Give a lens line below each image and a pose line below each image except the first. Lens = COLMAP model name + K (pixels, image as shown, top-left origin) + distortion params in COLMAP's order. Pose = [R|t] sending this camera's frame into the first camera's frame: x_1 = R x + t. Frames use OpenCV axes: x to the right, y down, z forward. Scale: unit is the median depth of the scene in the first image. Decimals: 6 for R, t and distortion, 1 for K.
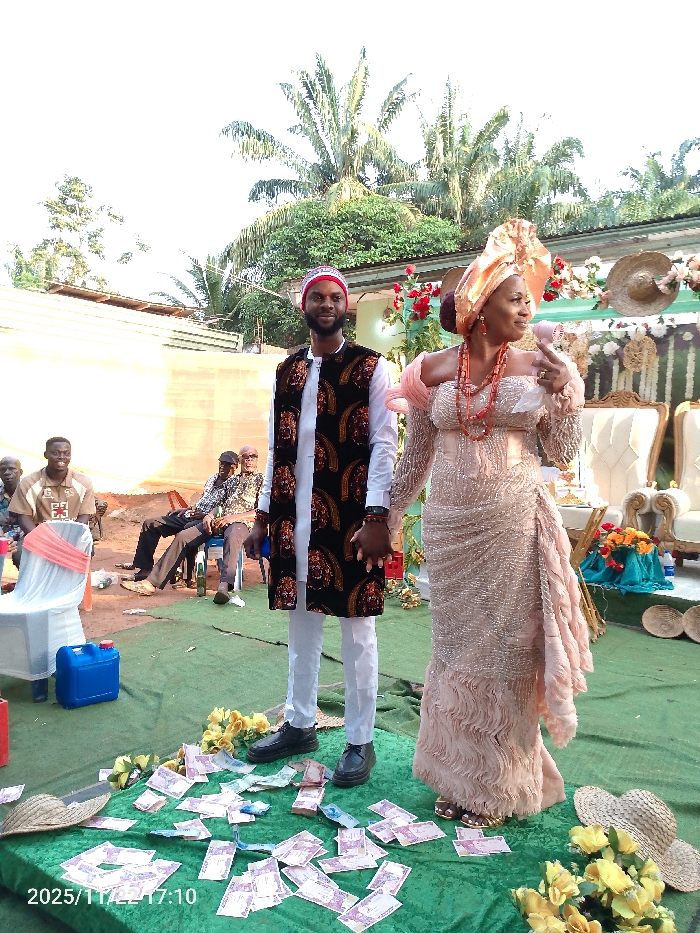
lens RADIAL K [[770.4, 0, 335.1], [0, 770.4, 458.4], [0, 0, 1]] dist [0.109409, -0.160425]
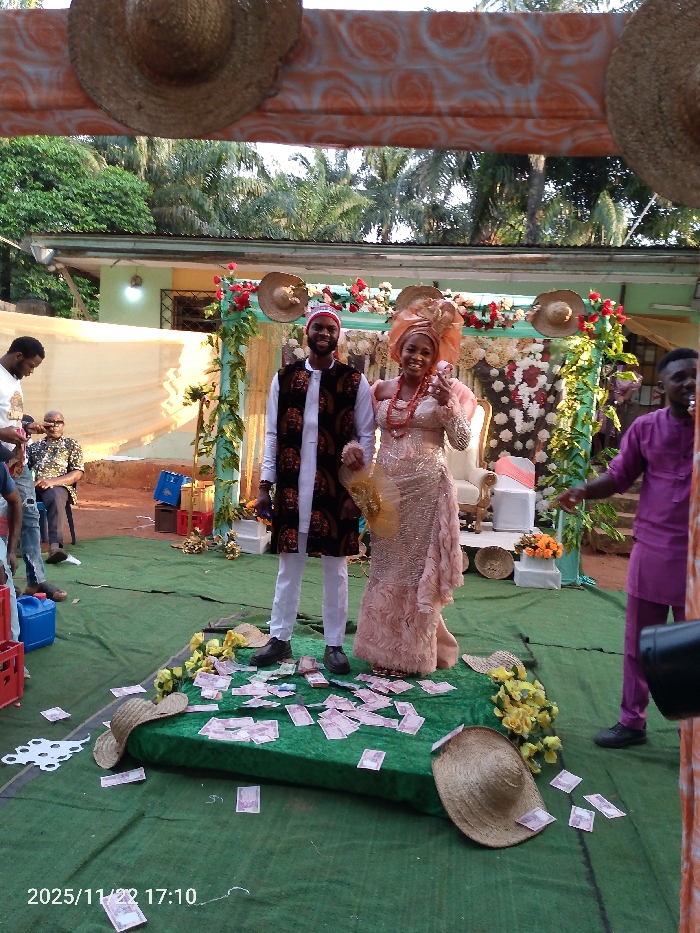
lens RADIAL K [[770.4, 0, 356.5], [0, 770.4, 466.6], [0, 0, 1]] dist [0.109409, -0.160425]
pose [[0.889472, 0.014396, 0.456763, -0.220090], [-0.043376, 0.997651, 0.053024, -0.014118], [-0.454926, -0.066976, 0.888007, -0.102402]]
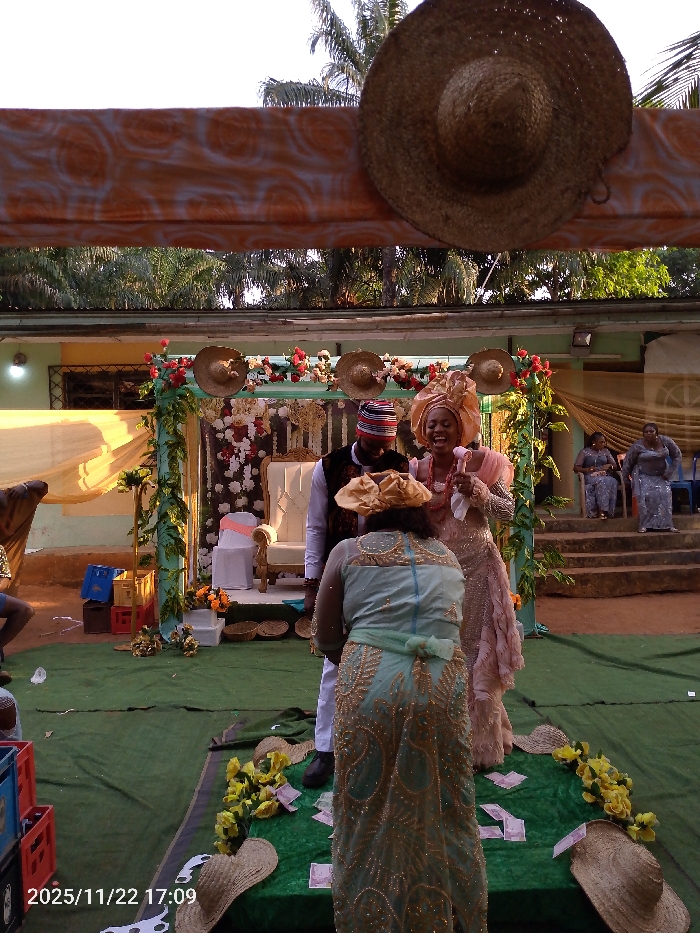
lens RADIAL K [[770.4, 0, 366.5], [0, 770.4, 464.7], [0, 0, 1]] dist [0.109409, -0.160425]
pose [[0.784687, -0.027043, 0.619302, -0.300110], [0.046889, 0.998775, -0.015797, -0.035214], [-0.618116, 0.041434, 0.784994, -0.018744]]
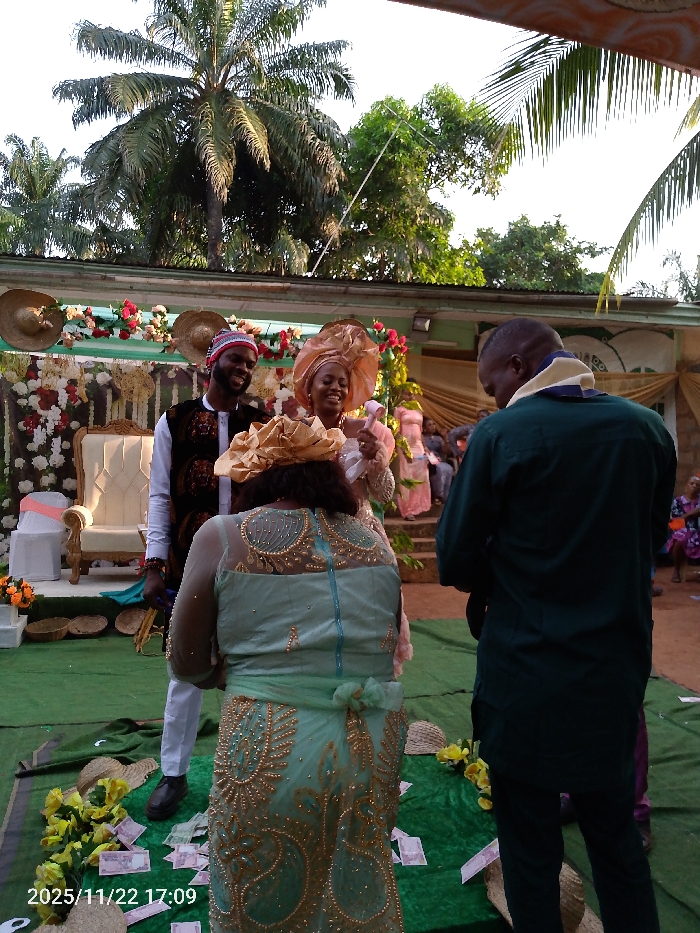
lens RADIAL K [[770.4, 0, 377.5], [0, 770.4, 464.6], [0, 0, 1]] dist [0.109409, -0.160425]
pose [[0.605044, -0.017762, 0.795994, -0.276496], [0.020867, 0.999761, 0.006447, -0.023165], [-0.795919, 0.012709, 0.605270, 0.061678]]
